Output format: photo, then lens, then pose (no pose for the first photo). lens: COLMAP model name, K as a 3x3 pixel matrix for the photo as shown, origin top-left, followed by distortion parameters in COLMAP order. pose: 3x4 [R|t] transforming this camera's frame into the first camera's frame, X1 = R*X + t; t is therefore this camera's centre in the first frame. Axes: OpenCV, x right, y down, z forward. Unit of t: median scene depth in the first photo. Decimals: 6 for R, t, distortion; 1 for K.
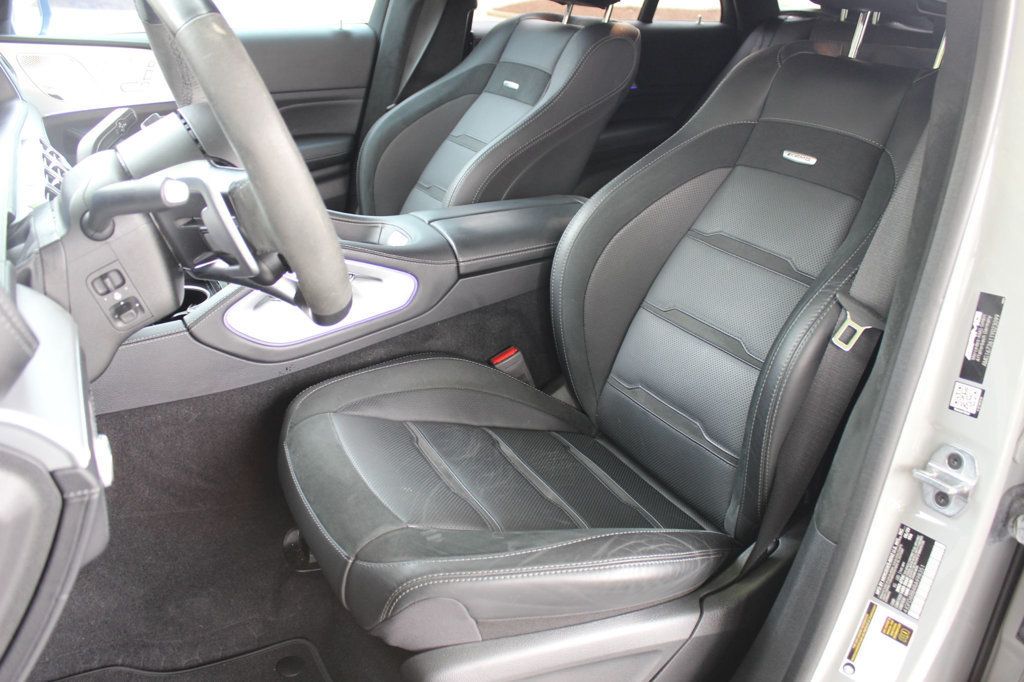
lens RADIAL K [[863.0, 0, 519.7], [0, 863.0, 345.8], [0, 0, 1]] dist [-0.167988, 0.144468]
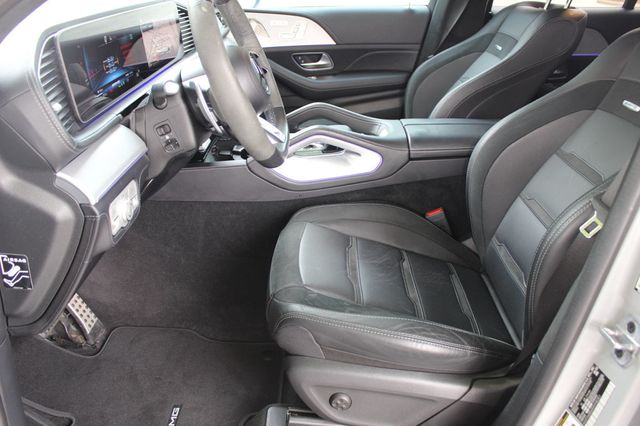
lens RADIAL K [[539.4, 0, 324.8], [0, 539.4, 216.0], [0, 0, 1]] dist [-0.167988, 0.144468]
pose [[0.881565, 0.176016, -0.438020, 0.286421], [-0.167994, 0.984118, 0.057355, -0.004956], [0.441159, 0.023023, 0.897134, 0.001789]]
